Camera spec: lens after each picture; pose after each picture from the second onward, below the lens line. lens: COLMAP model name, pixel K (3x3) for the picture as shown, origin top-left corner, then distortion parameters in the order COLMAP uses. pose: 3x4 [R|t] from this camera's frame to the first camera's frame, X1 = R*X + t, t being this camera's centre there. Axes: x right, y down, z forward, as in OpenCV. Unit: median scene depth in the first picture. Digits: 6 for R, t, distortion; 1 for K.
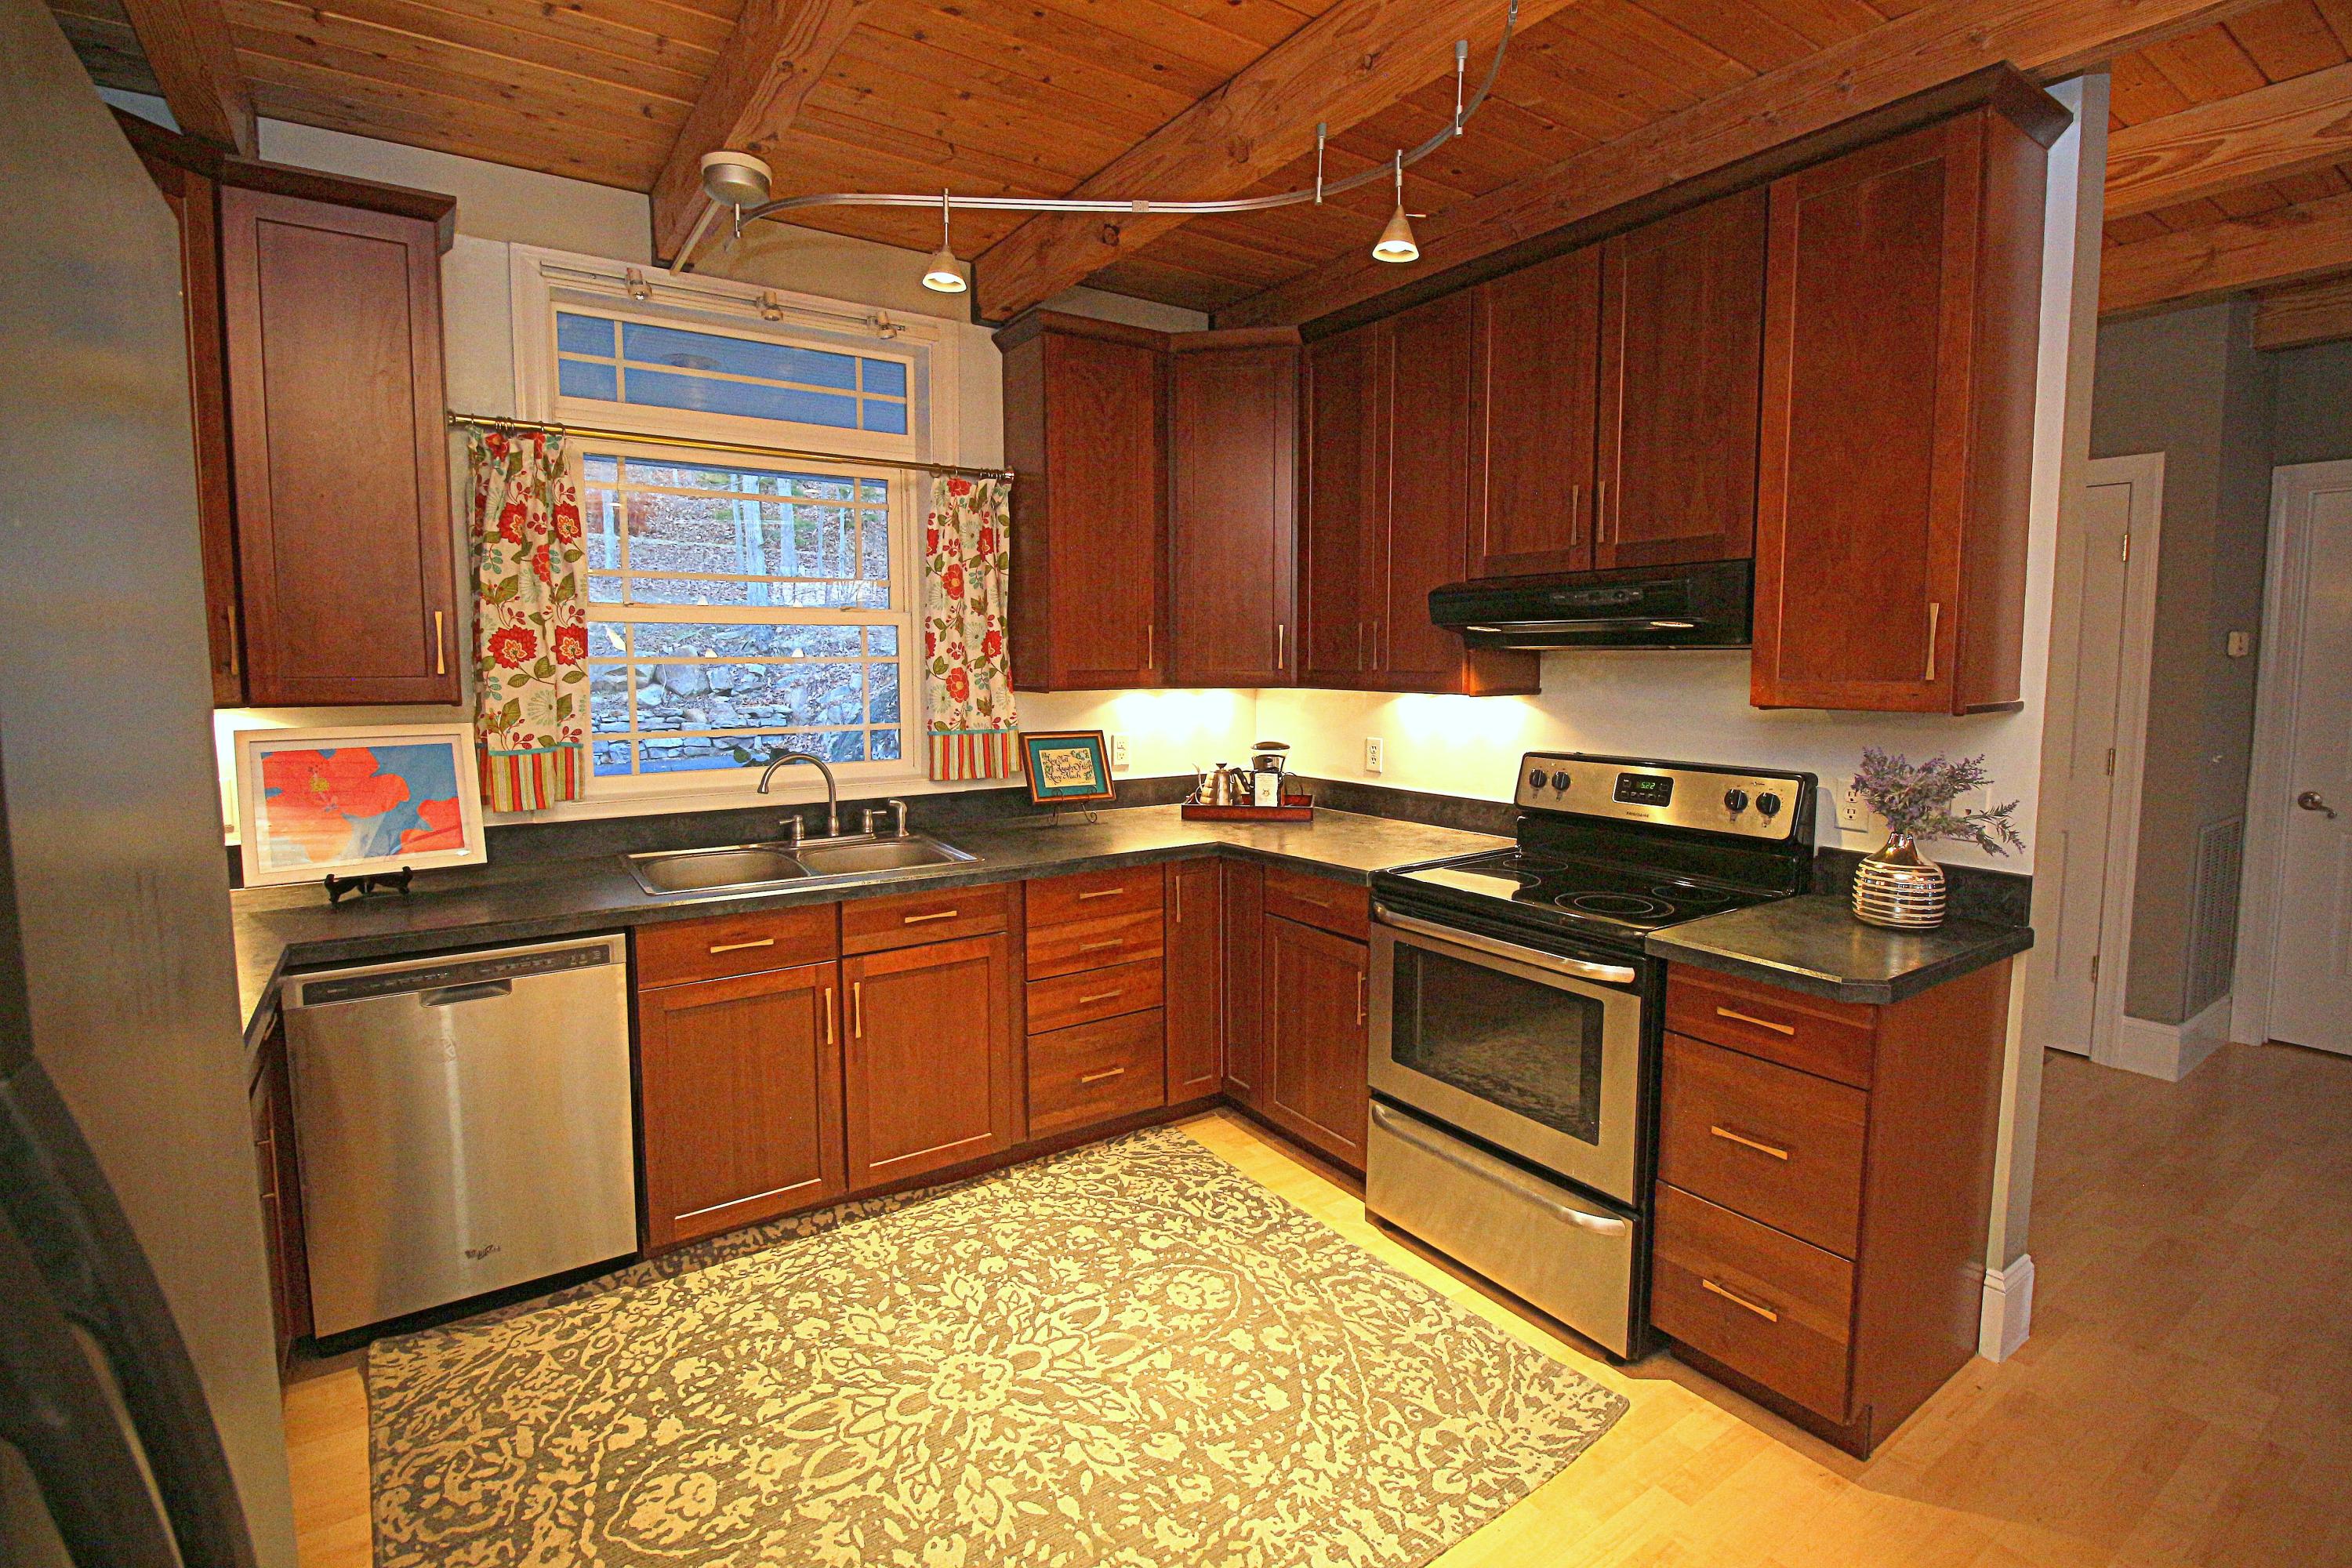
lens RADIAL K [[1089.4, 0, 1180.1], [0, 1089.4, 749.2], [0, 0, 1]] dist [0.001225, -0.012556]
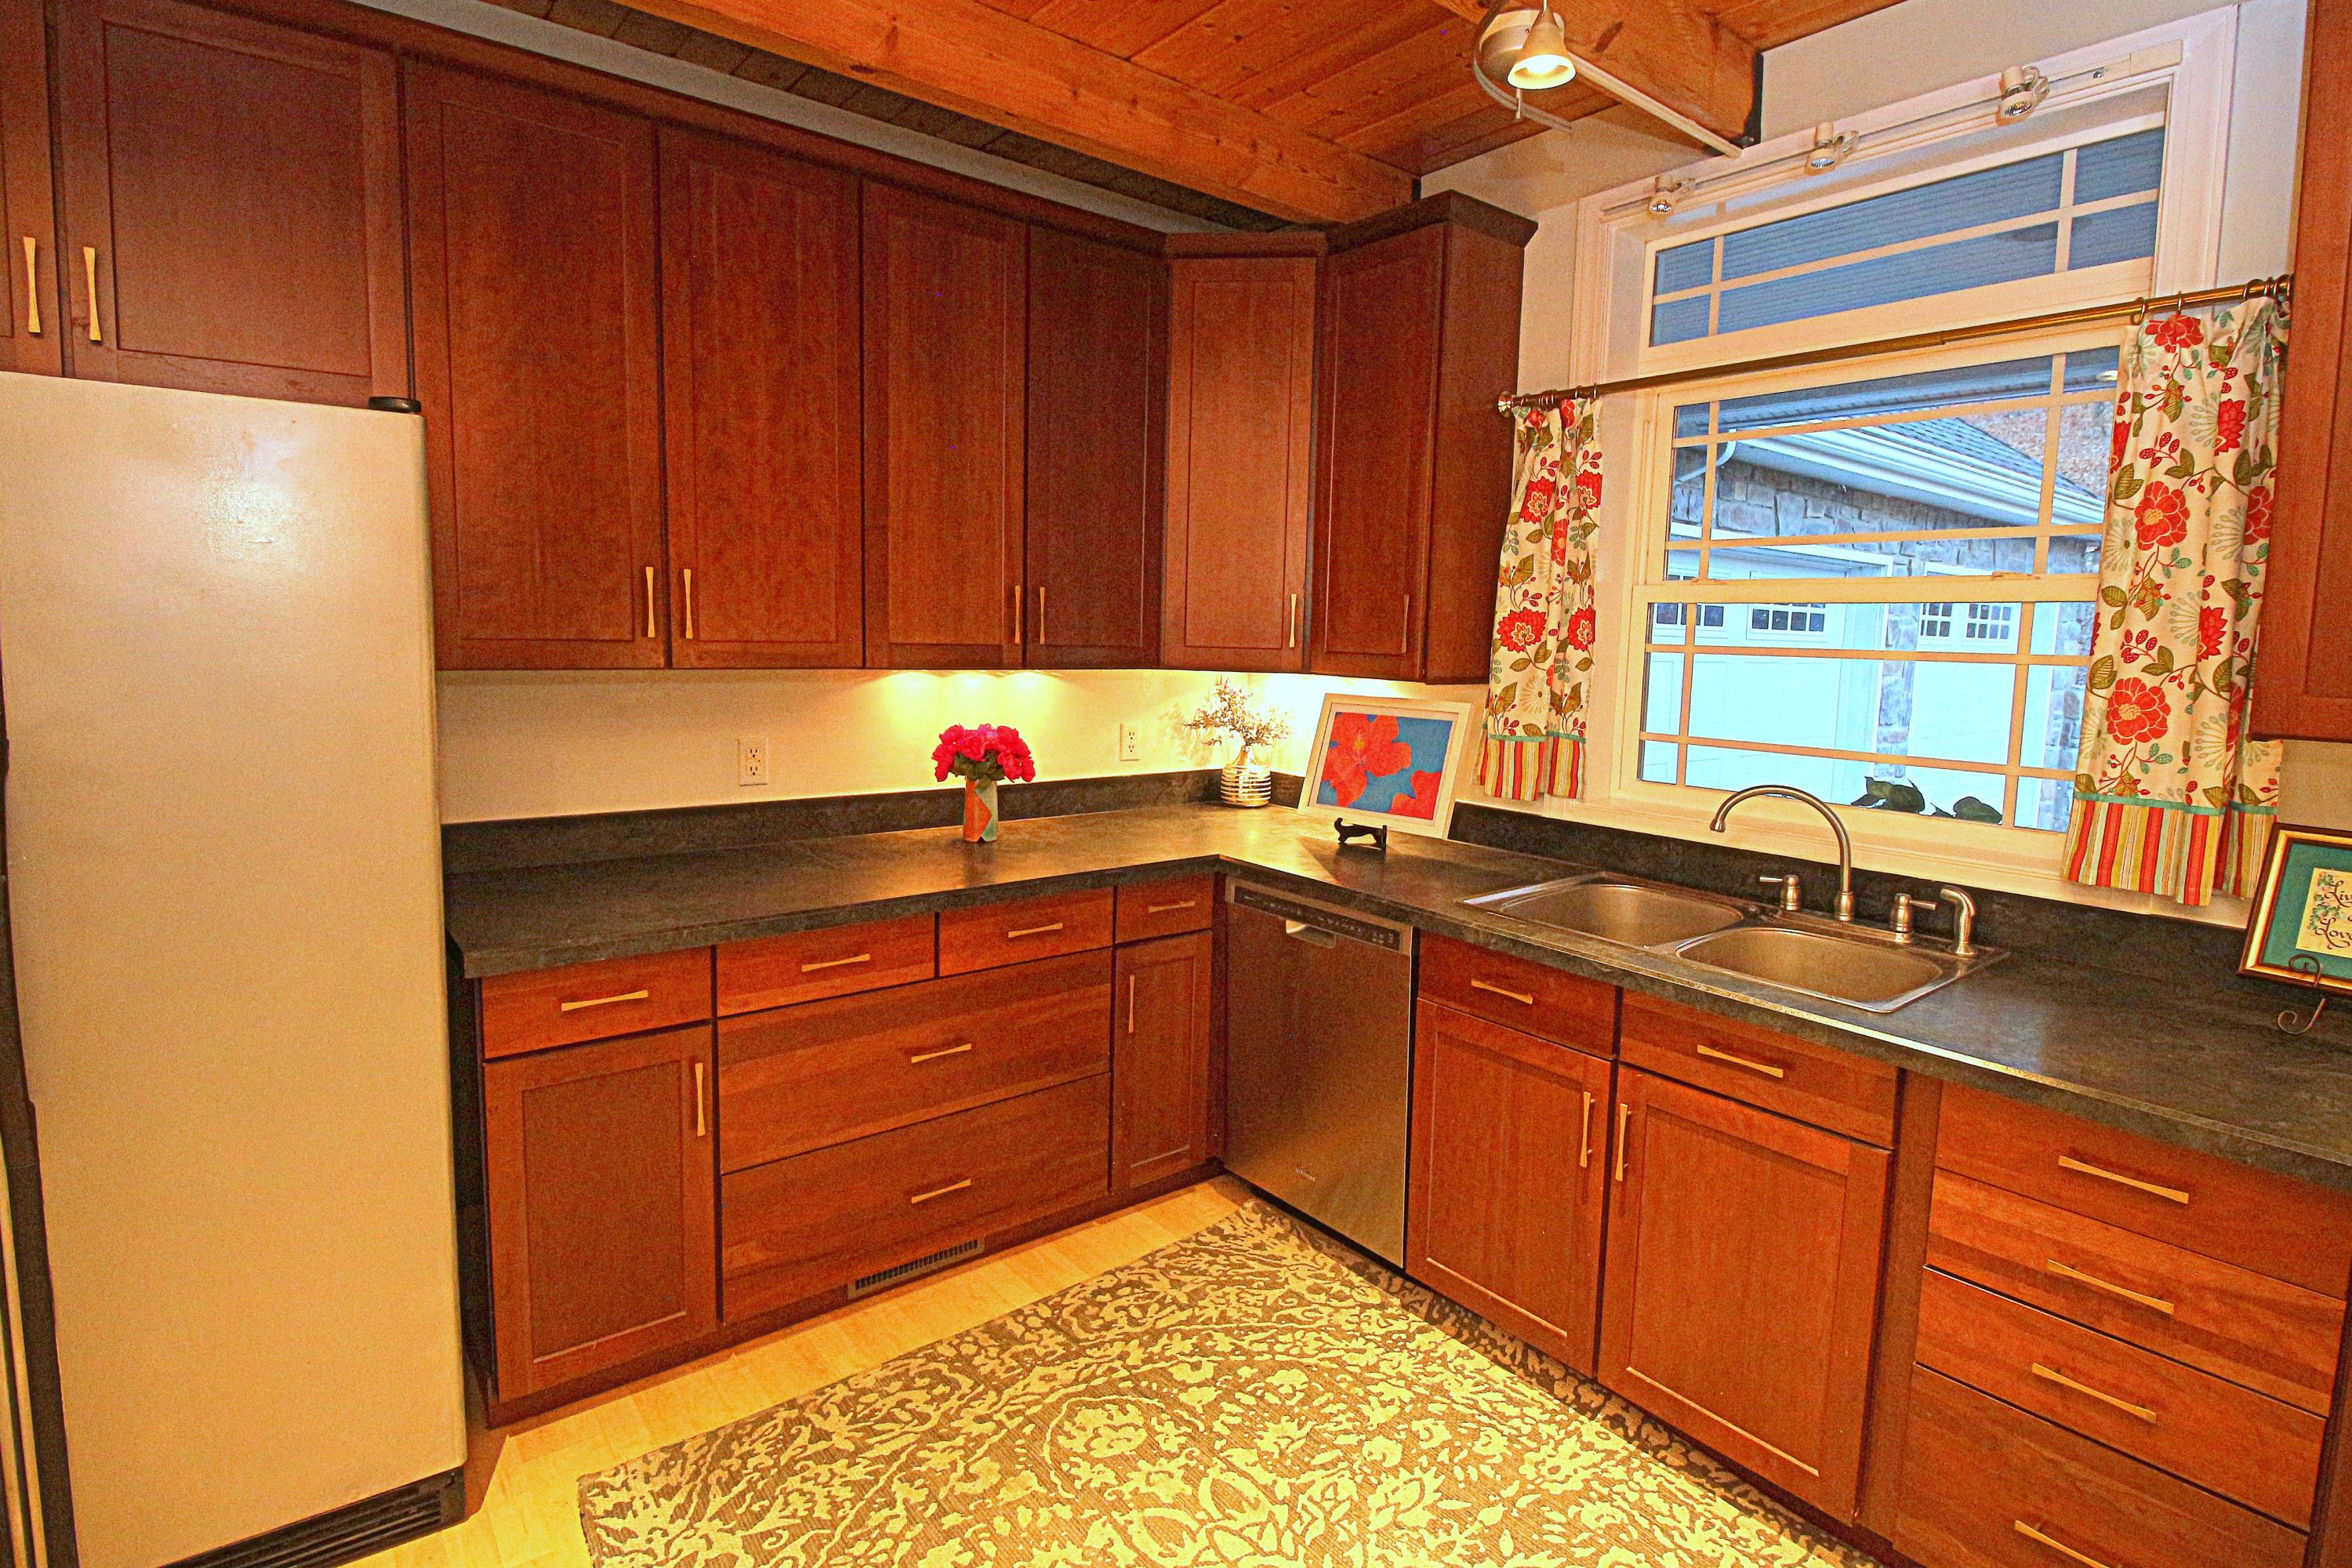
lens RADIAL K [[1176.6, 0, 1172.8], [0, 1176.6, 746.0], [0, 0, 1]] dist [0.002104, -0.016683]
pose [[0.061772, 0.100570, -0.993011, 0.421412], [-0.109675, 0.989570, 0.093399, -0.055719], [0.992046, 0.103139, 0.072157, 0.629696]]
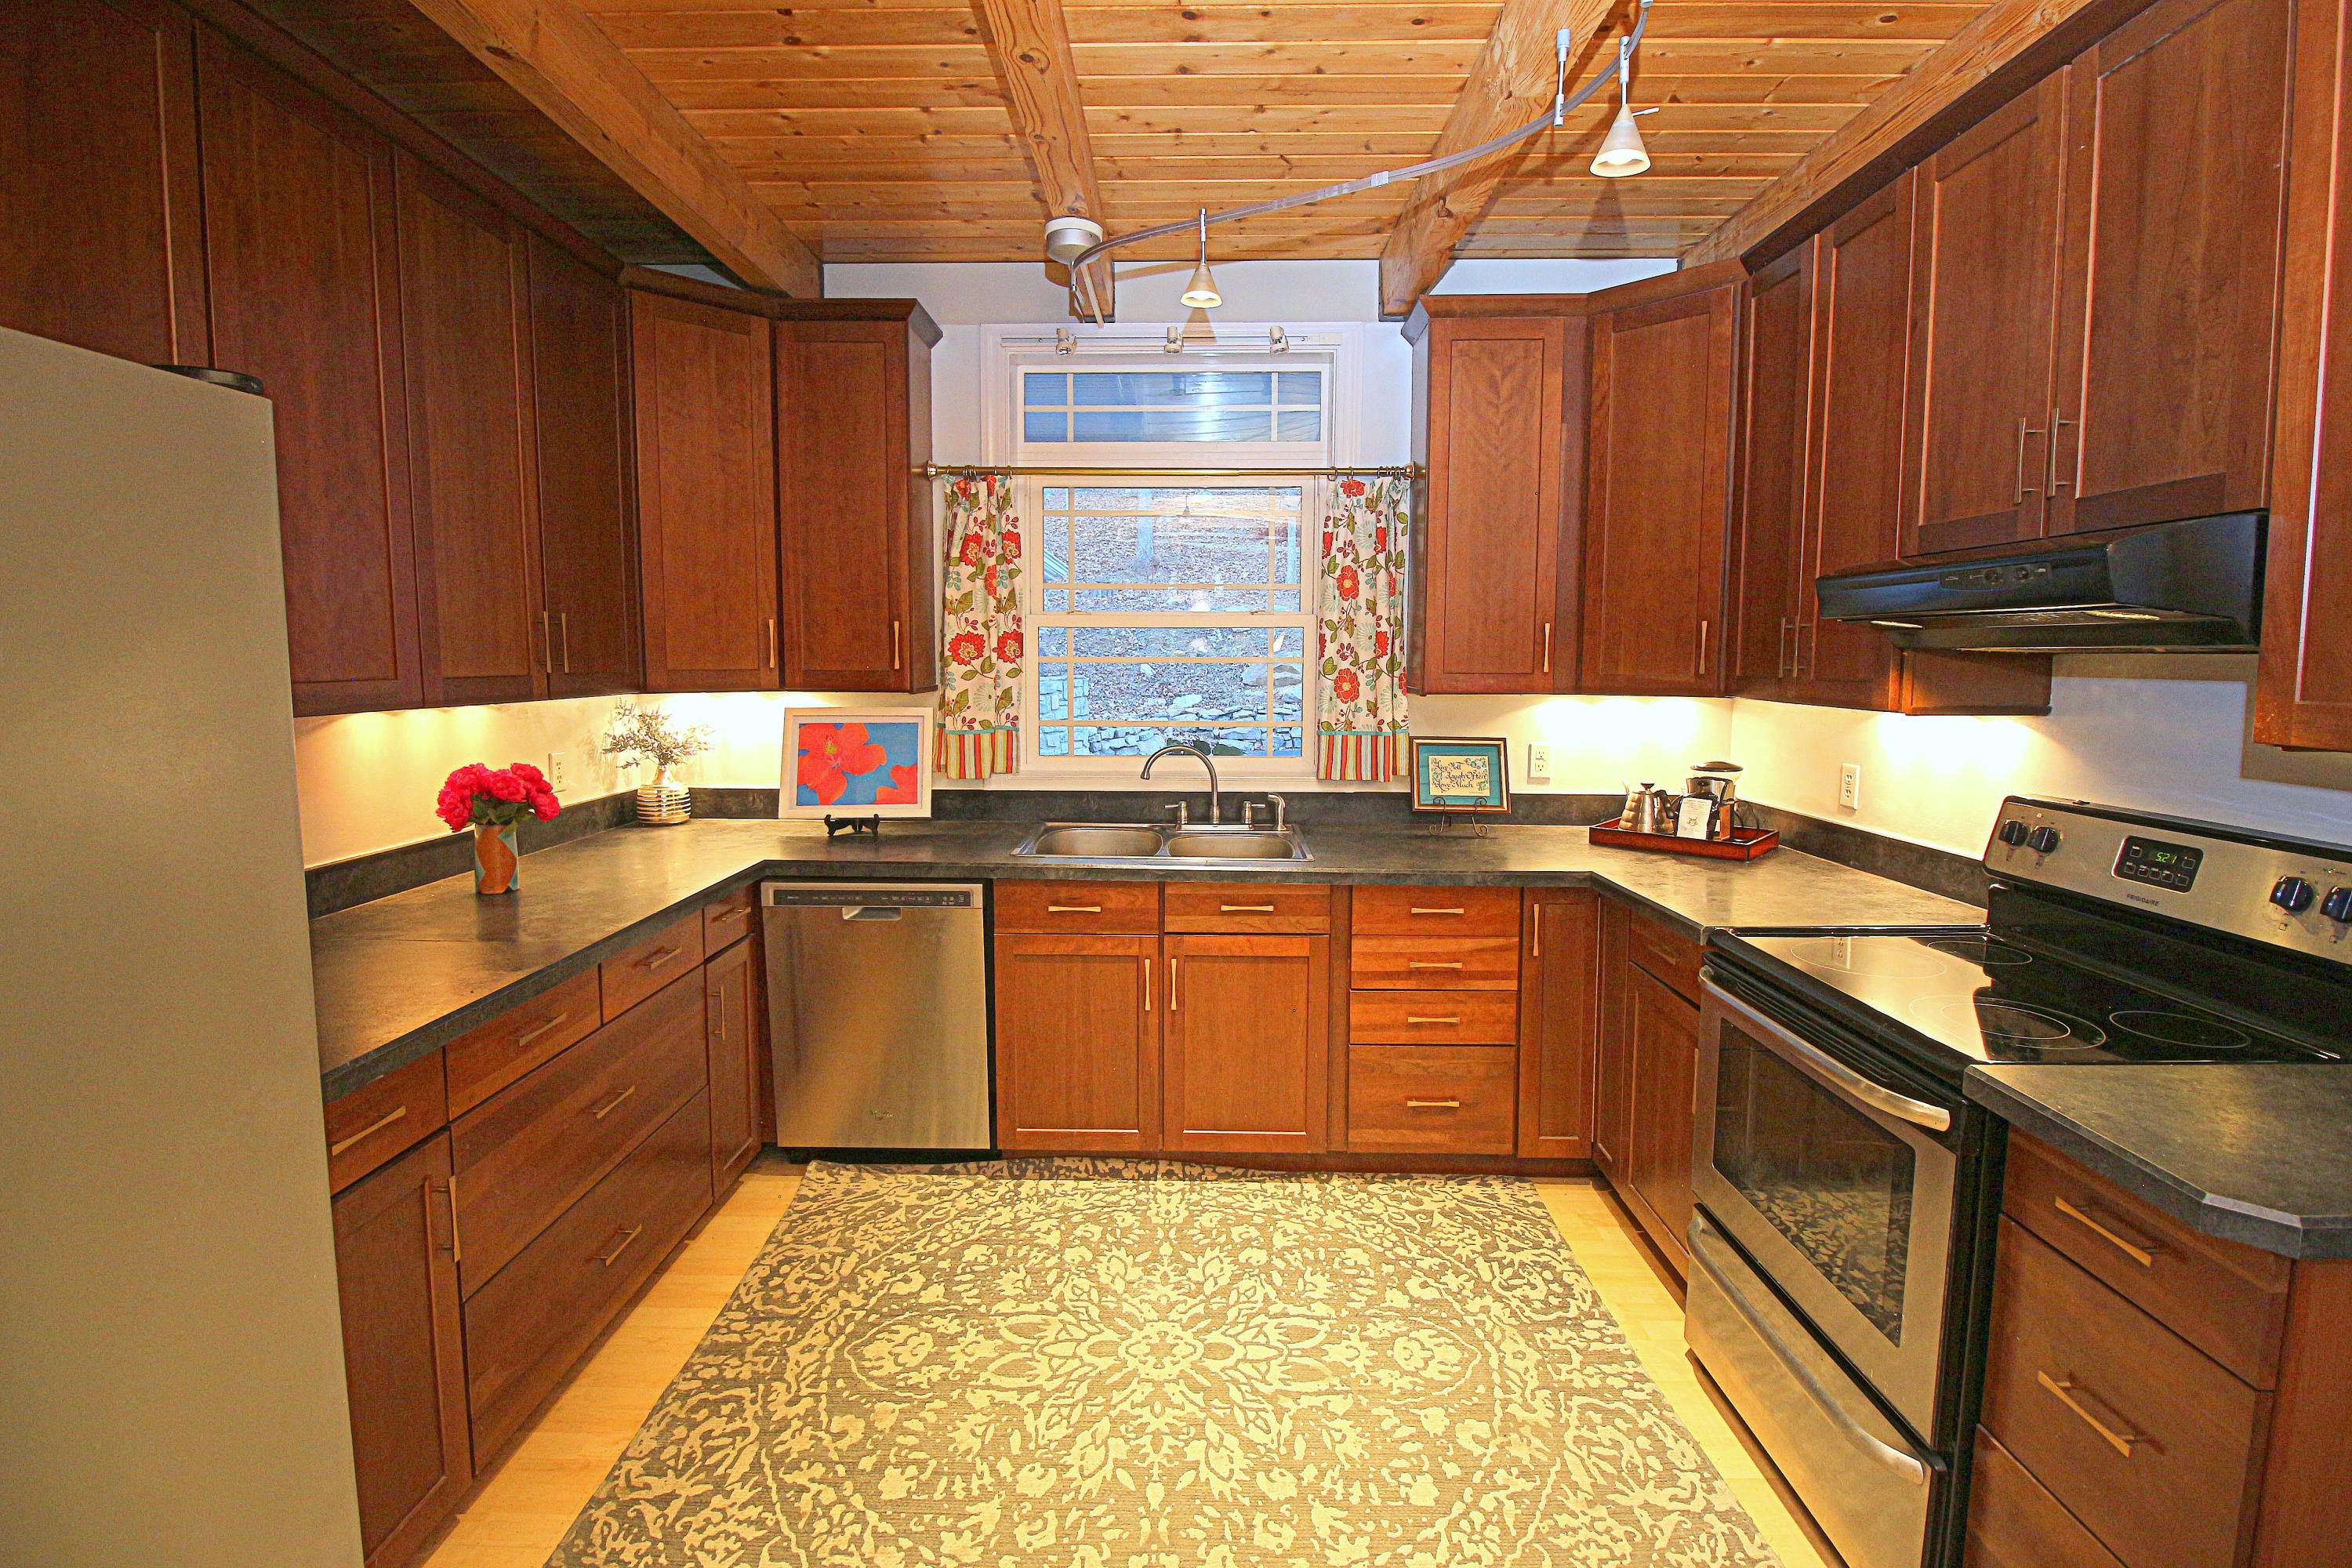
lens RADIAL K [[1092.8, 0, 1177.2], [0, 1092.8, 747.5], [0, 0, 1]] dist [0.004095, -0.014664]
pose [[0.813913, 0.052593, -0.578601, 0.322567], [-0.053033, 0.998462, 0.016156, -0.012925], [0.578561, 0.017536, 0.815450, 0.113590]]
